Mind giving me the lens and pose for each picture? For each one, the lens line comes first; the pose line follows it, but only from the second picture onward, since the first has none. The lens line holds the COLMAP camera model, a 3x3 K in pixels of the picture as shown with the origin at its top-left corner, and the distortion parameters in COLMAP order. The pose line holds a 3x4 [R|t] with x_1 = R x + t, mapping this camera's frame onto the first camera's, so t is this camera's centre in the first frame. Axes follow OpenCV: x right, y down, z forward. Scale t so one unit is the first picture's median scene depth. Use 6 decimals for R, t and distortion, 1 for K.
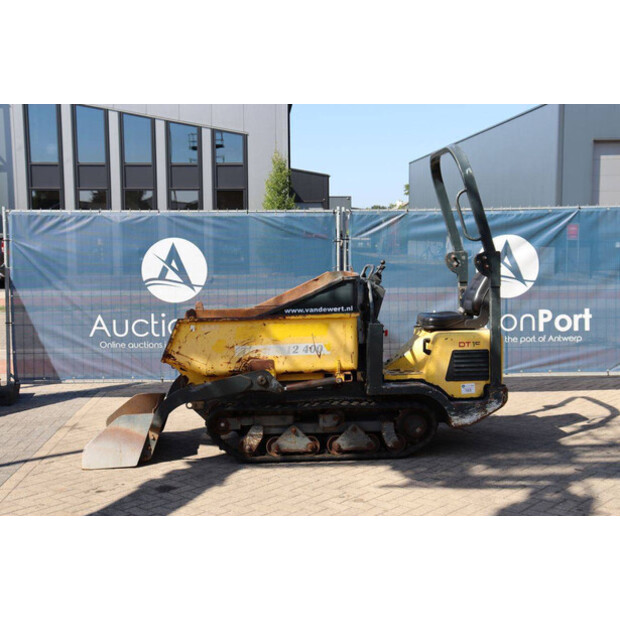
lens RADIAL K [[837.3, 0, 310.0], [0, 837.3, 310.0], [0, 0, 1]] dist [0.052735, 0.045877]
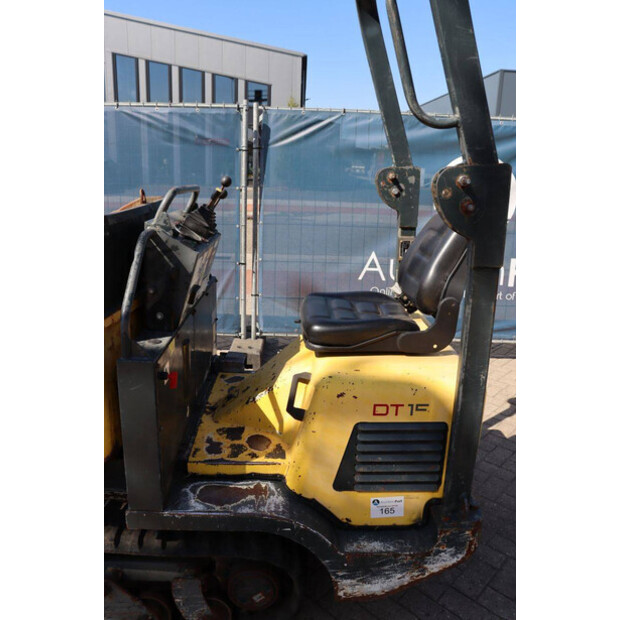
lens RADIAL K [[512.8, 0, 310.0], [0, 512.8, 310.0], [0, 0, 1]] dist [-0.208476, 0.223471]
pose [[0.998317, 0.051247, -0.027150, 0.151703], [-0.045100, 0.980341, 0.192089, -0.046290], [0.036460, -0.190541, 0.981002, 0.775385]]
